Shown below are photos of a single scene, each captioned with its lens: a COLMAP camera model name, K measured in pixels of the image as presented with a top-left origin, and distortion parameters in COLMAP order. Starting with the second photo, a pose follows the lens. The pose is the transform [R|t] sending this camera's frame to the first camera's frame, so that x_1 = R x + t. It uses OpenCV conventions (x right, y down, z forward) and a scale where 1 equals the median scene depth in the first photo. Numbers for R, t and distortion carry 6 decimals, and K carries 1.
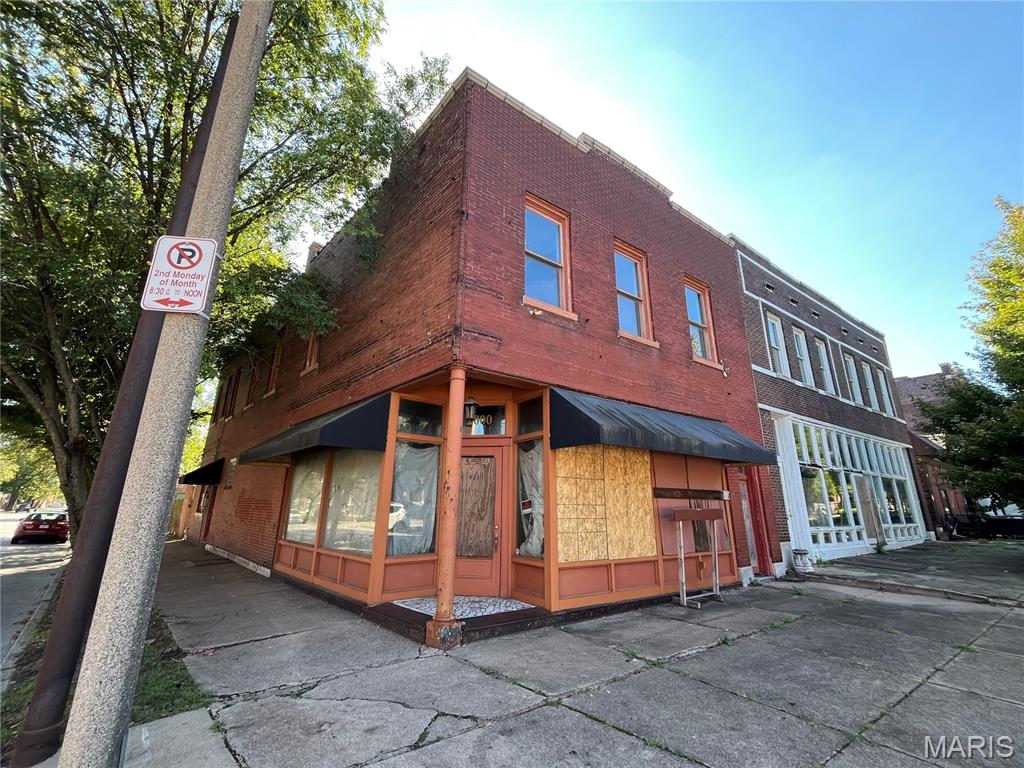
lens RADIAL K [[410.9, 0, 509.2], [0, 410.9, 386.5], [0, 0, 1]] dist [0.000498, -0.000818]
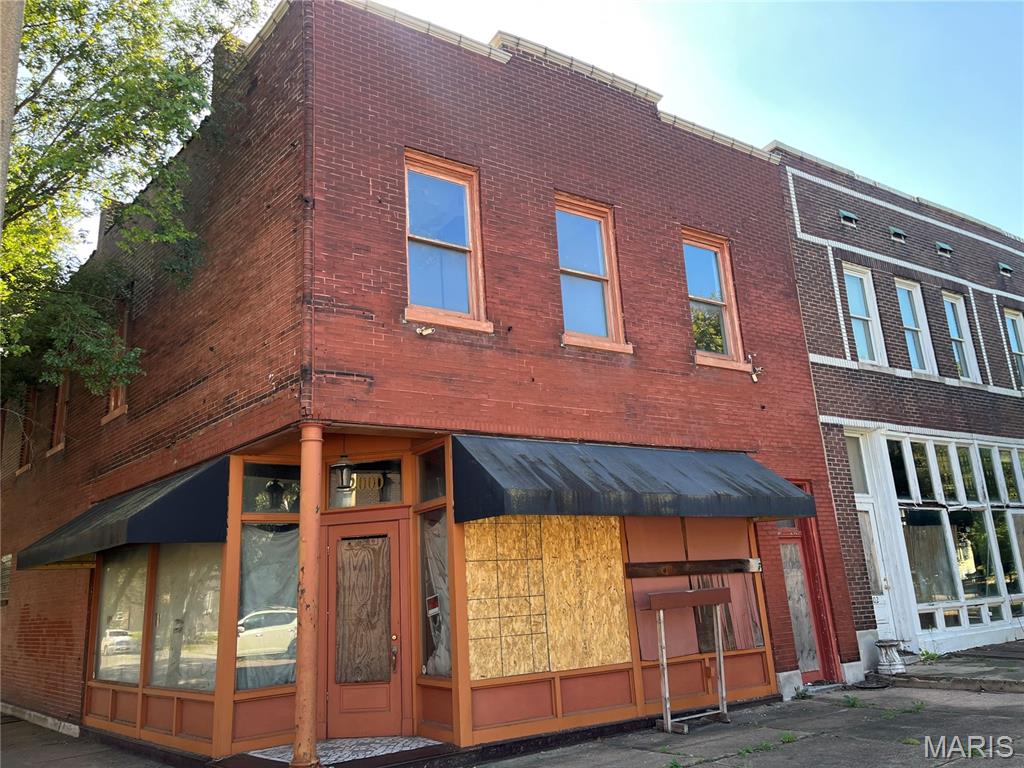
lens RADIAL K [[772.4, 0, 507.3], [0, 772.4, 382.7], [0, 0, 1]] dist [0.070281, -0.084865]
pose [[0.997380, -0.071942, -0.007622, 0.180970], [0.072070, 0.997235, 0.018143, -0.090099], [0.006295, -0.018644, 0.999806, -0.283574]]
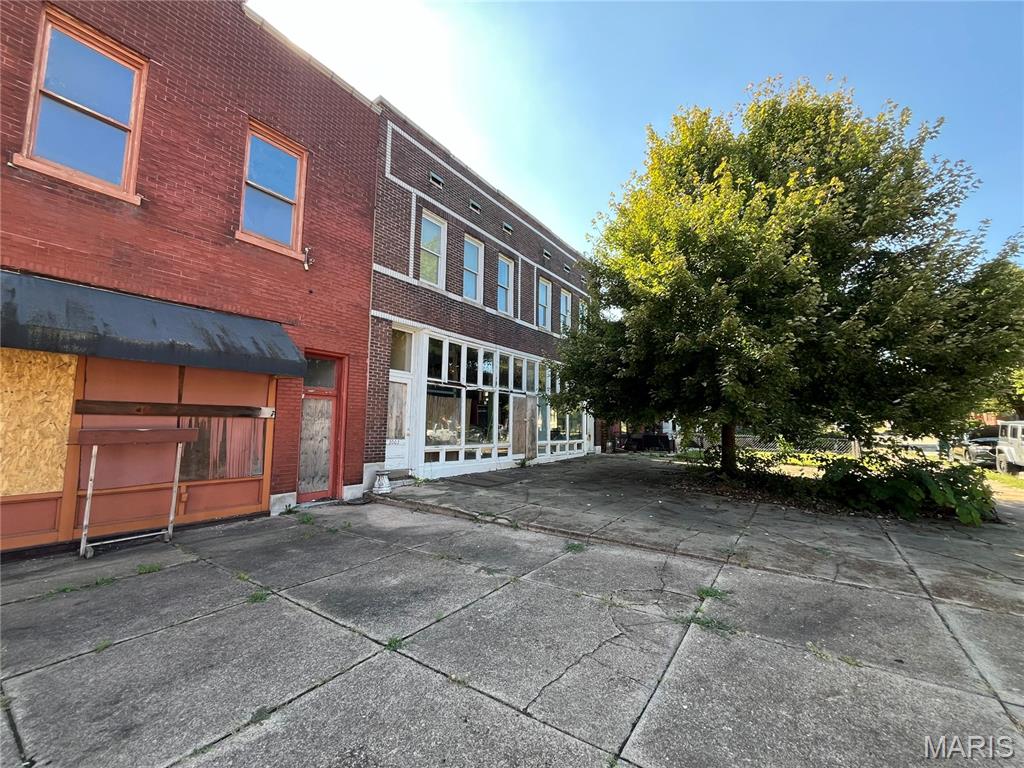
lens RADIAL K [[410.9, 0, 506.4], [0, 410.9, 384.7], [0, 0, 1]] dist [0.000498, -0.000818]
pose [[0.938358, 0.036479, 0.343735, 0.777997], [-0.100761, 0.980096, 0.171055, 0.024572], [-0.330653, -0.195146, 0.923356, 0.106984]]
